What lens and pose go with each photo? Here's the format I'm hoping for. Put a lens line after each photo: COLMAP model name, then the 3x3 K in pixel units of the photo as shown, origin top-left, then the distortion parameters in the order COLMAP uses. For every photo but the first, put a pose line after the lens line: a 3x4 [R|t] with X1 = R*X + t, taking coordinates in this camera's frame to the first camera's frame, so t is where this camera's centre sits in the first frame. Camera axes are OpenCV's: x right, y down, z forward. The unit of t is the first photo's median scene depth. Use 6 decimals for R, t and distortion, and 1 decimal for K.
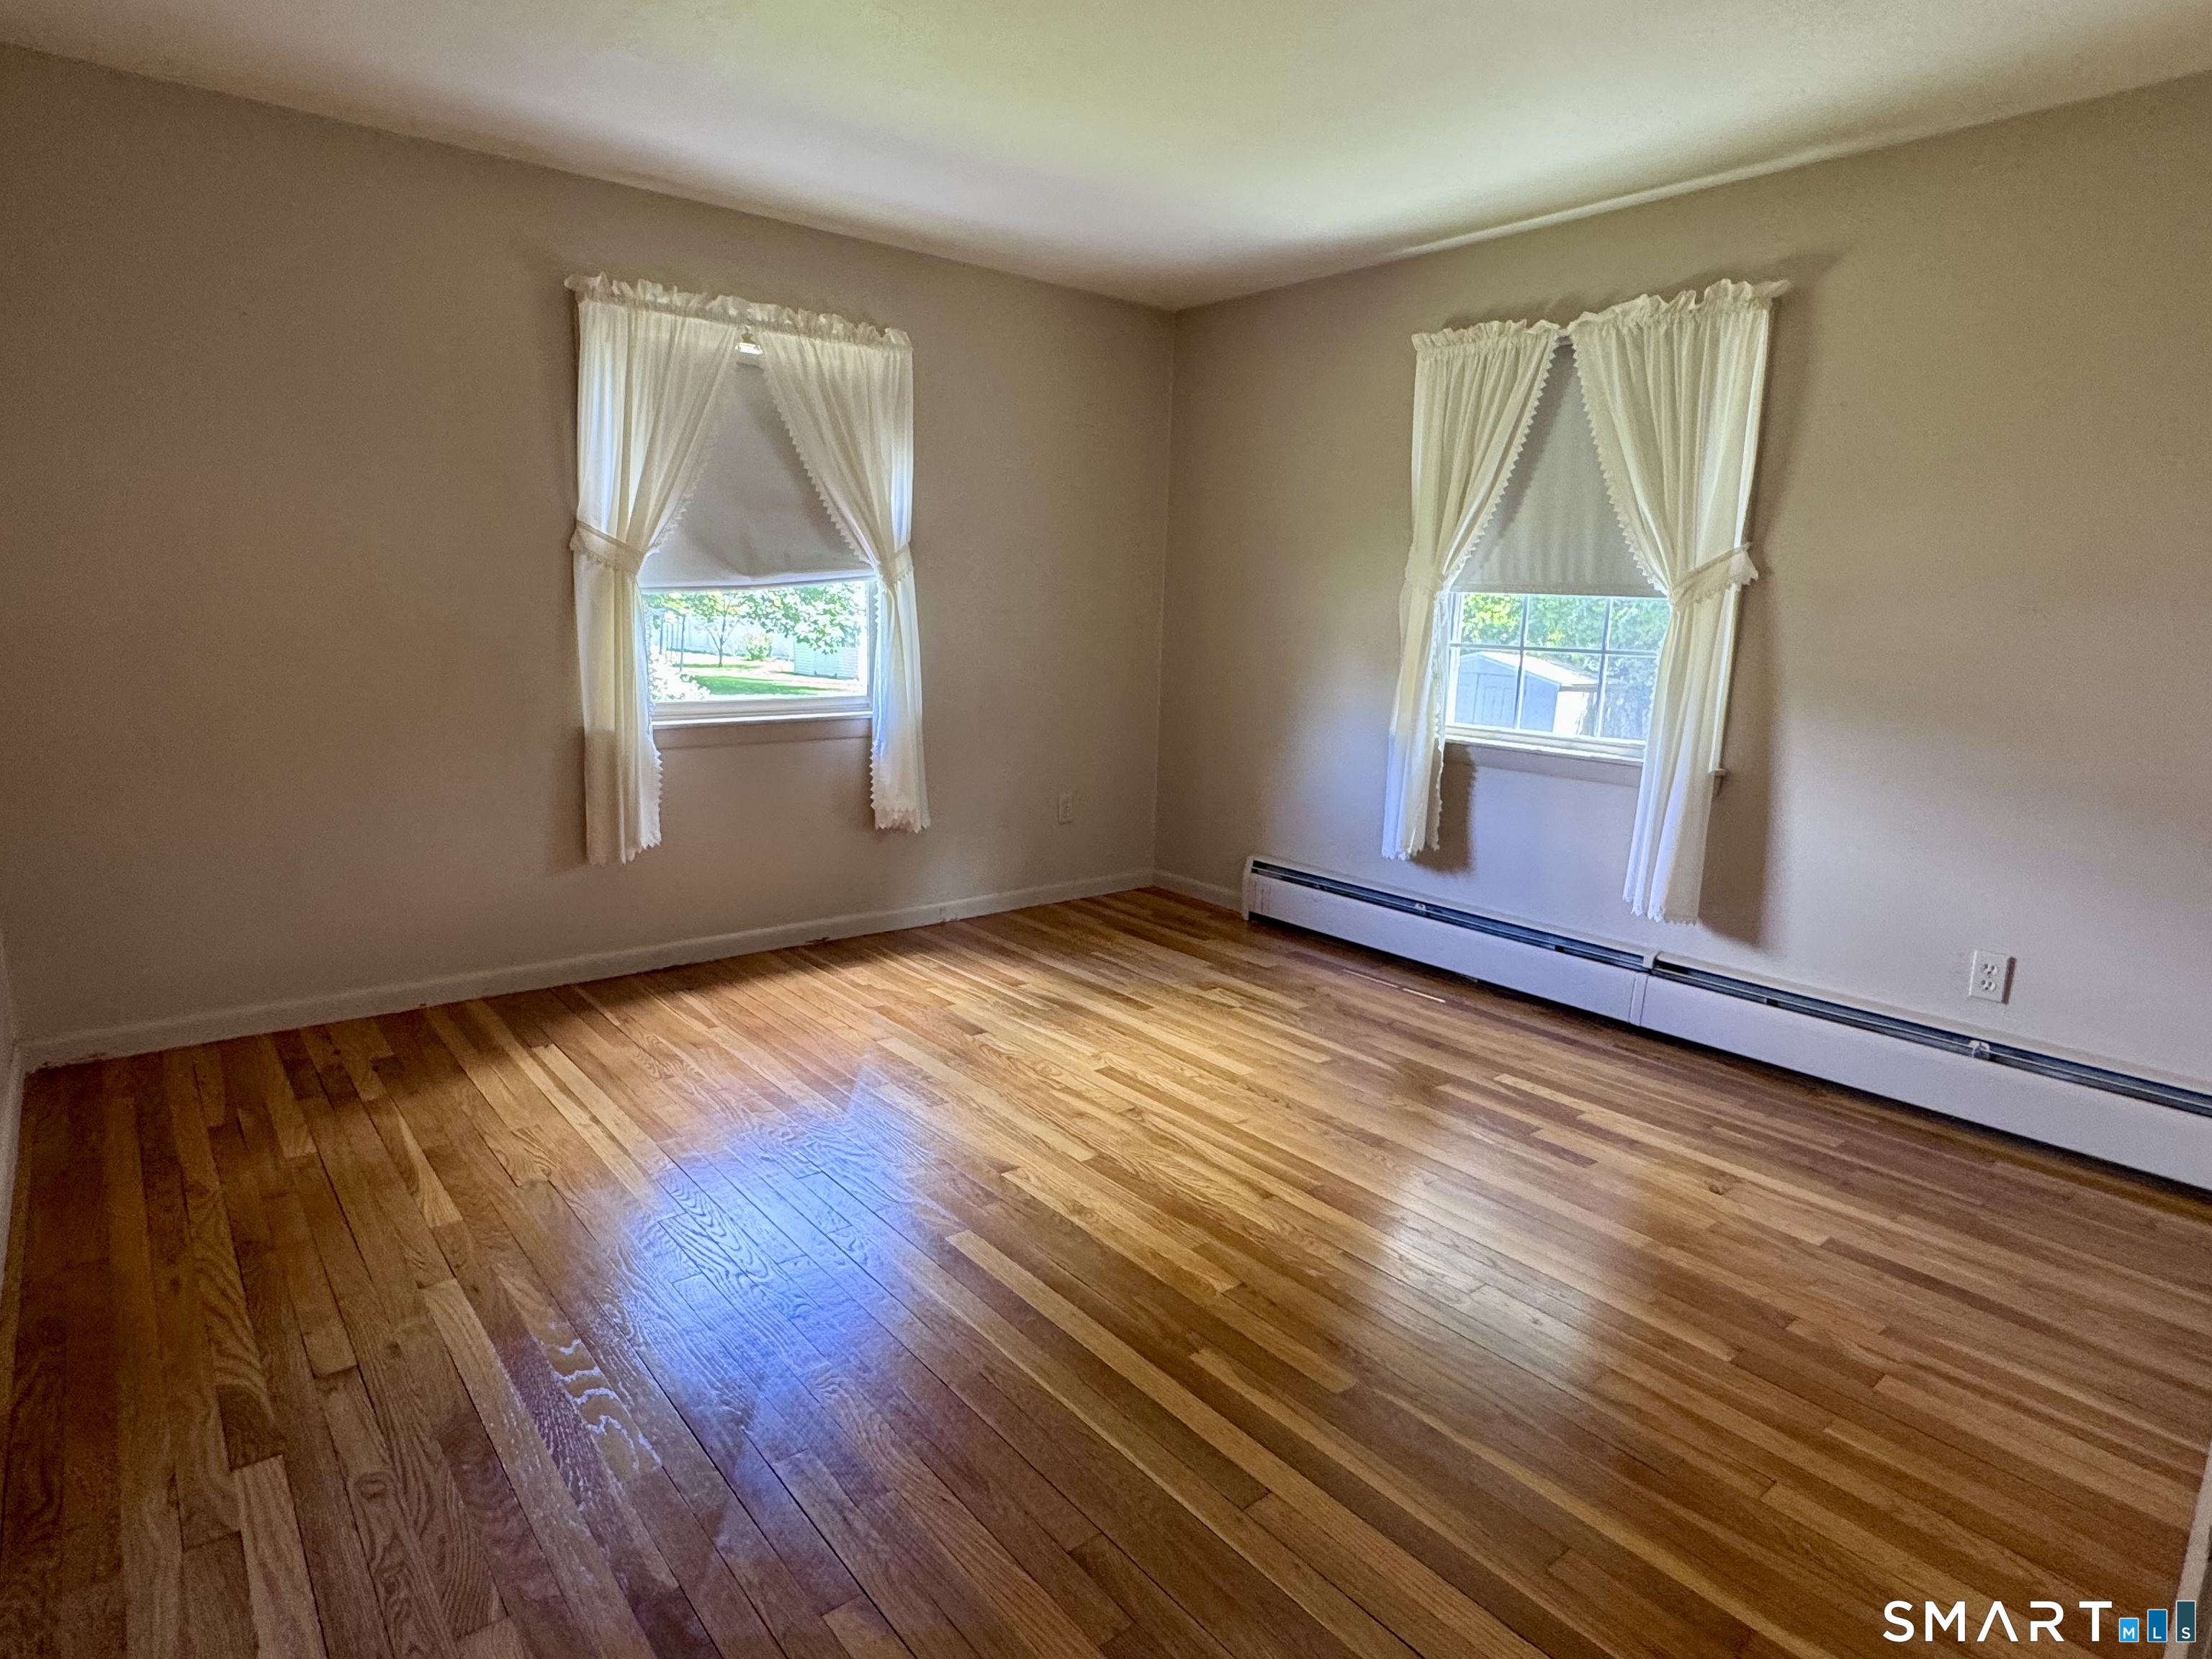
lens RADIAL K [[1232.9, 0, 1095.9], [0, 1232.9, 831.1], [0, 0, 1]] dist [0.003359, -0.000091]
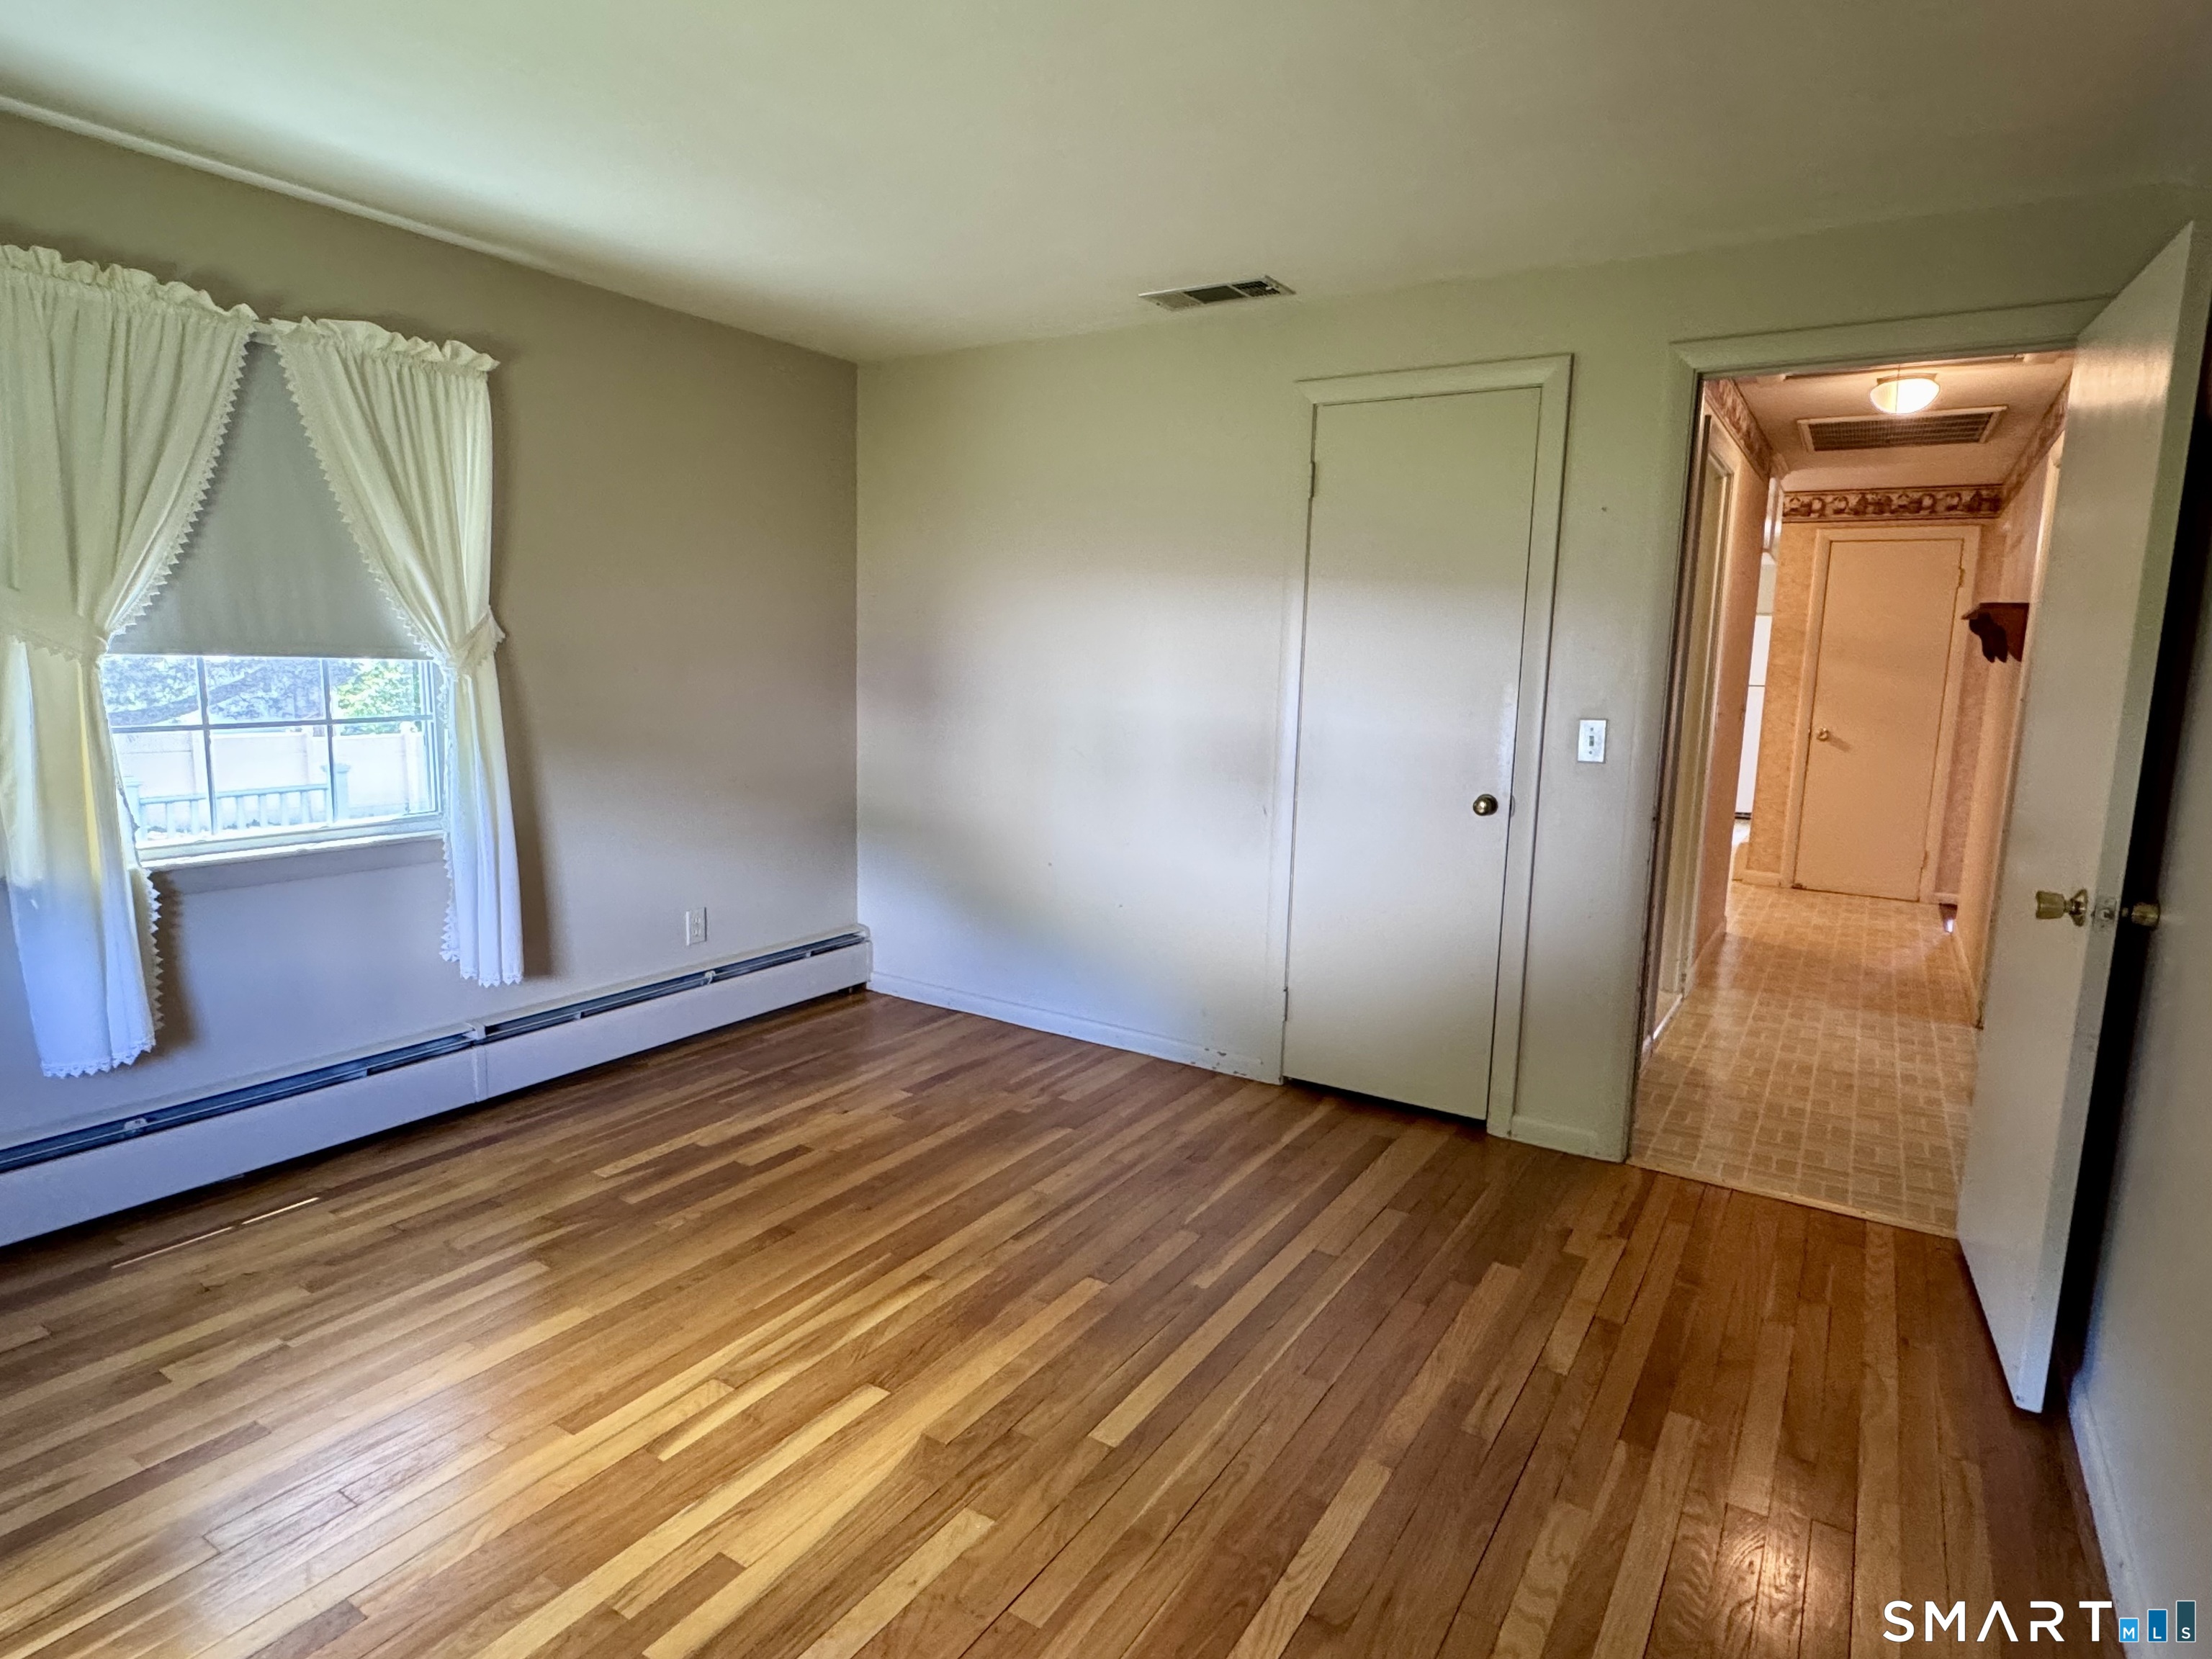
lens RADIAL K [[1232.9, 0, 1096.1], [0, 1232.9, 826.3], [0, 0, 1]] dist [0.003359, -0.000091]
pose [[-0.317461, -0.170142, 0.932883, -0.629408], [0.139905, 0.964602, 0.223537, -0.215933], [-0.937894, 0.201479, -0.282420, 0.855635]]
